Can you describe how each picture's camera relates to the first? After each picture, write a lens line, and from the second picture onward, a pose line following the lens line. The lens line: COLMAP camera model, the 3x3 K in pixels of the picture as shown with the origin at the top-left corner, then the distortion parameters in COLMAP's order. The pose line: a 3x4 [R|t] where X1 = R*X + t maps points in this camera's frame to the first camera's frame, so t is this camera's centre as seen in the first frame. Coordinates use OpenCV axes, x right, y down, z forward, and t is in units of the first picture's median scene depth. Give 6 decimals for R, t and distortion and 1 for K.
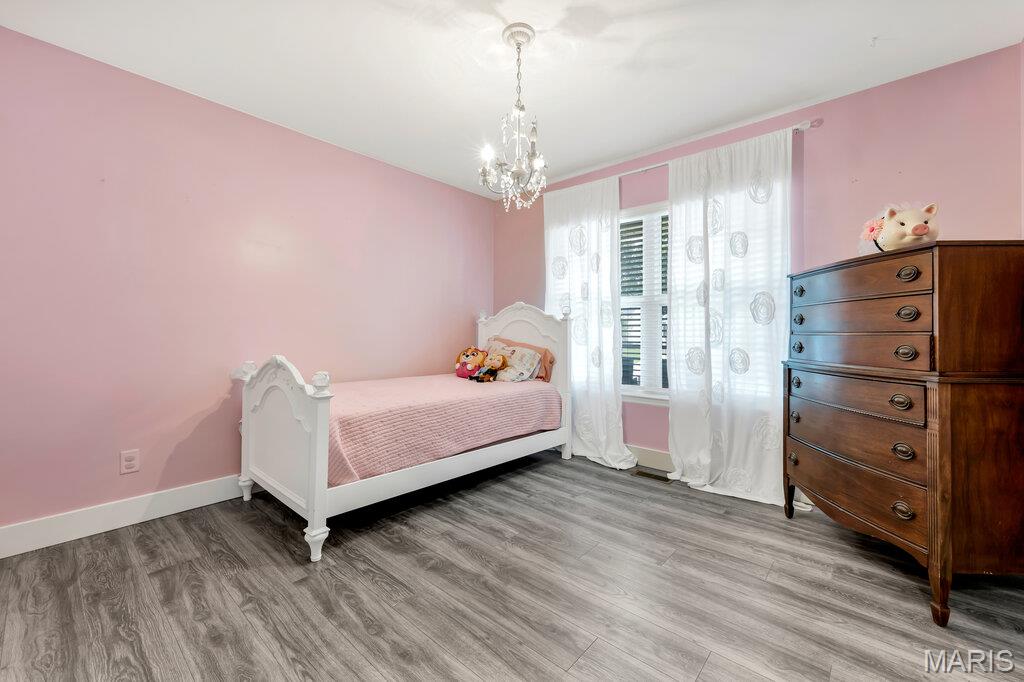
lens RADIAL K [[412.6, 0, 511.5], [0, 412.6, 343.1], [0, 0, 1]] dist [0.004122, -0.000130]
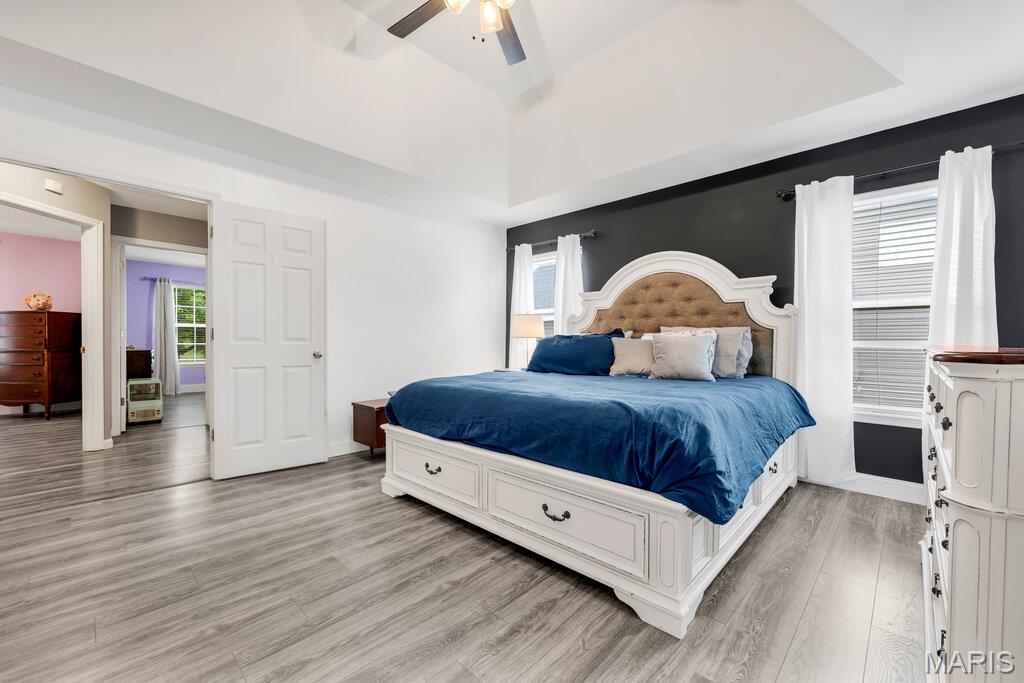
lens RADIAL K [[412.6, 0, 512.3], [0, 412.6, 344.1], [0, 0, 1]] dist [0.004122, -0.000130]
pose [[0.039062, -0.013666, 0.999143, -2.199614], [-0.014215, 0.999798, 0.014230, -0.071192], [-0.999136, -0.014759, 0.038860, -2.908801]]
